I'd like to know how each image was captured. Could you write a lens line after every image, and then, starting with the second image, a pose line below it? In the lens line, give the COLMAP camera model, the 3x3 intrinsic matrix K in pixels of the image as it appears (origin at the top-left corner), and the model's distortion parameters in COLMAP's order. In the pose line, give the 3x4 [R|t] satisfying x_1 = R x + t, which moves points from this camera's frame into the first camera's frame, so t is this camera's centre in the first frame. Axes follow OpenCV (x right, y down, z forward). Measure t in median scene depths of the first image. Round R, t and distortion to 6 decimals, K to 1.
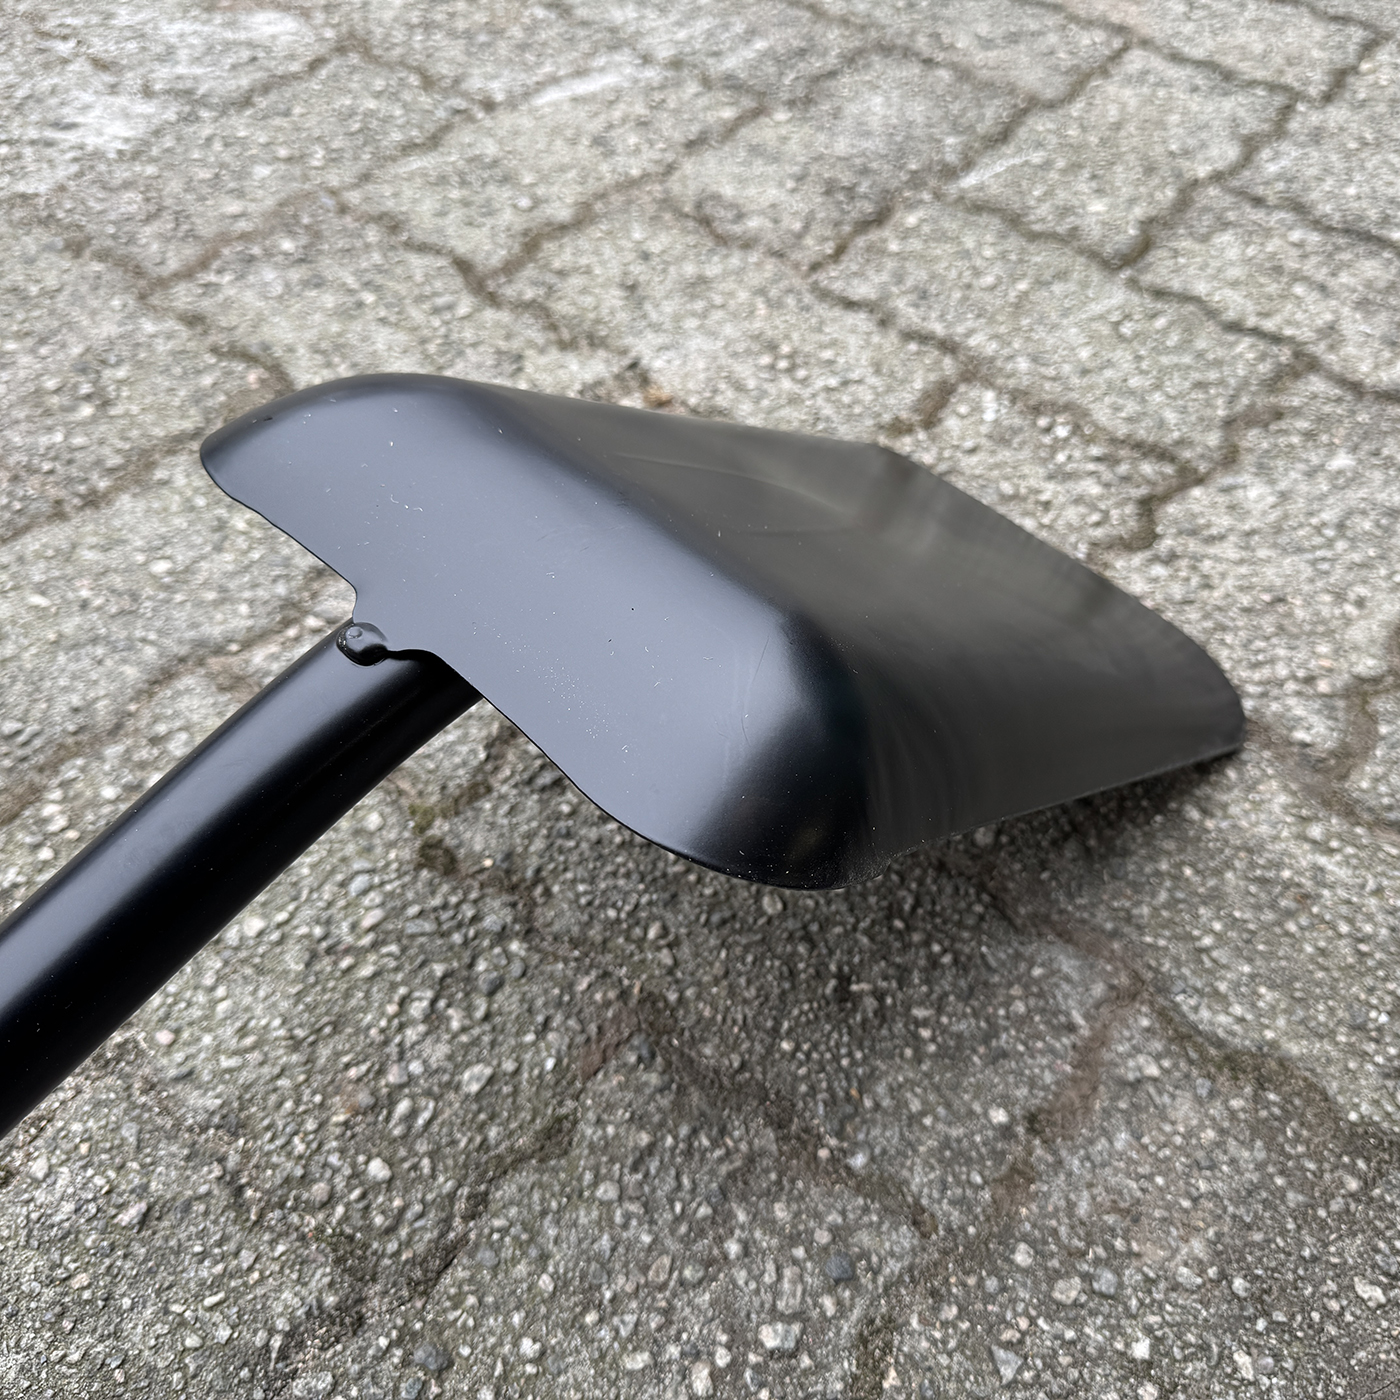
lens RADIAL K [[1385.0, 0, 772.0], [0, 1385.0, 699.1], [0, 0, 1]] dist [0.005922, -0.051264]
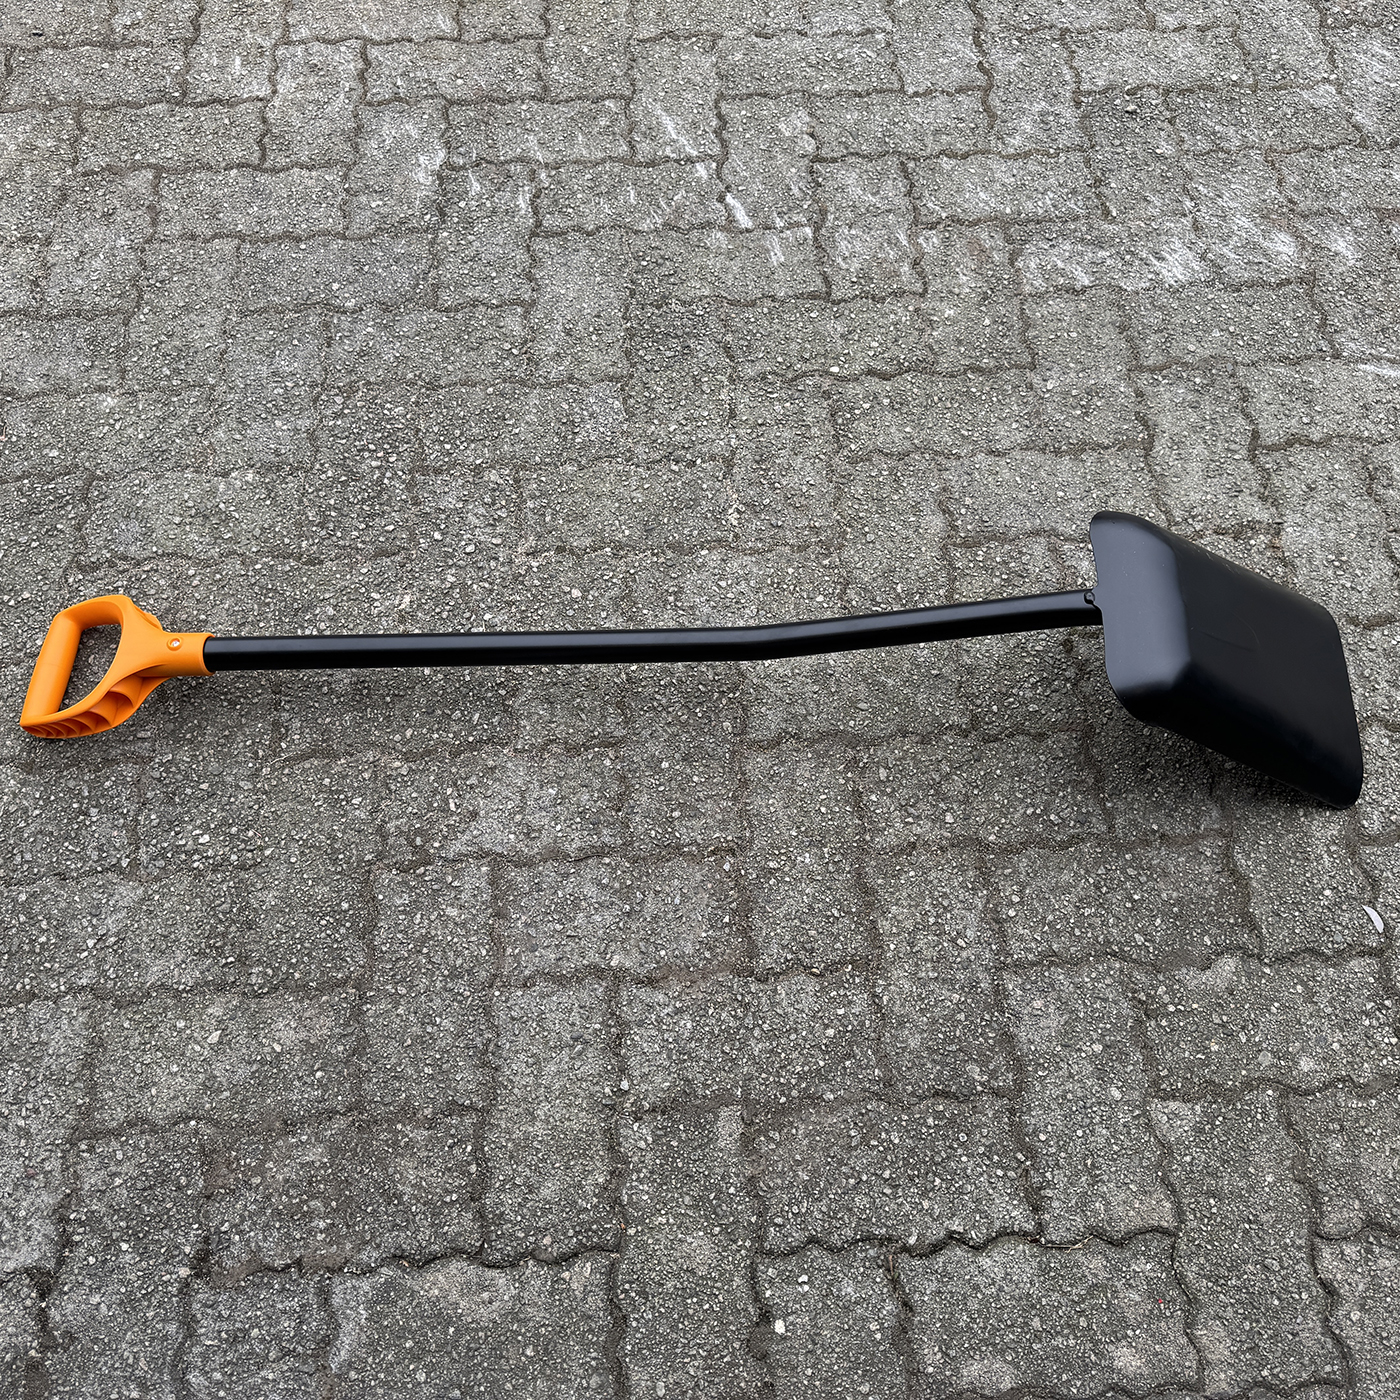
lens RADIAL K [[1311.9, 0, 746.7], [0, 1311.9, 699.1], [0, 0, 1]] dist [0.190896, -0.424149]
pose [[0.674604, 0.645561, -0.357994, 0.354611], [-0.566873, 0.763689, 0.308923, -0.262924], [0.472825, -0.005464, 0.881139, -1.691427]]
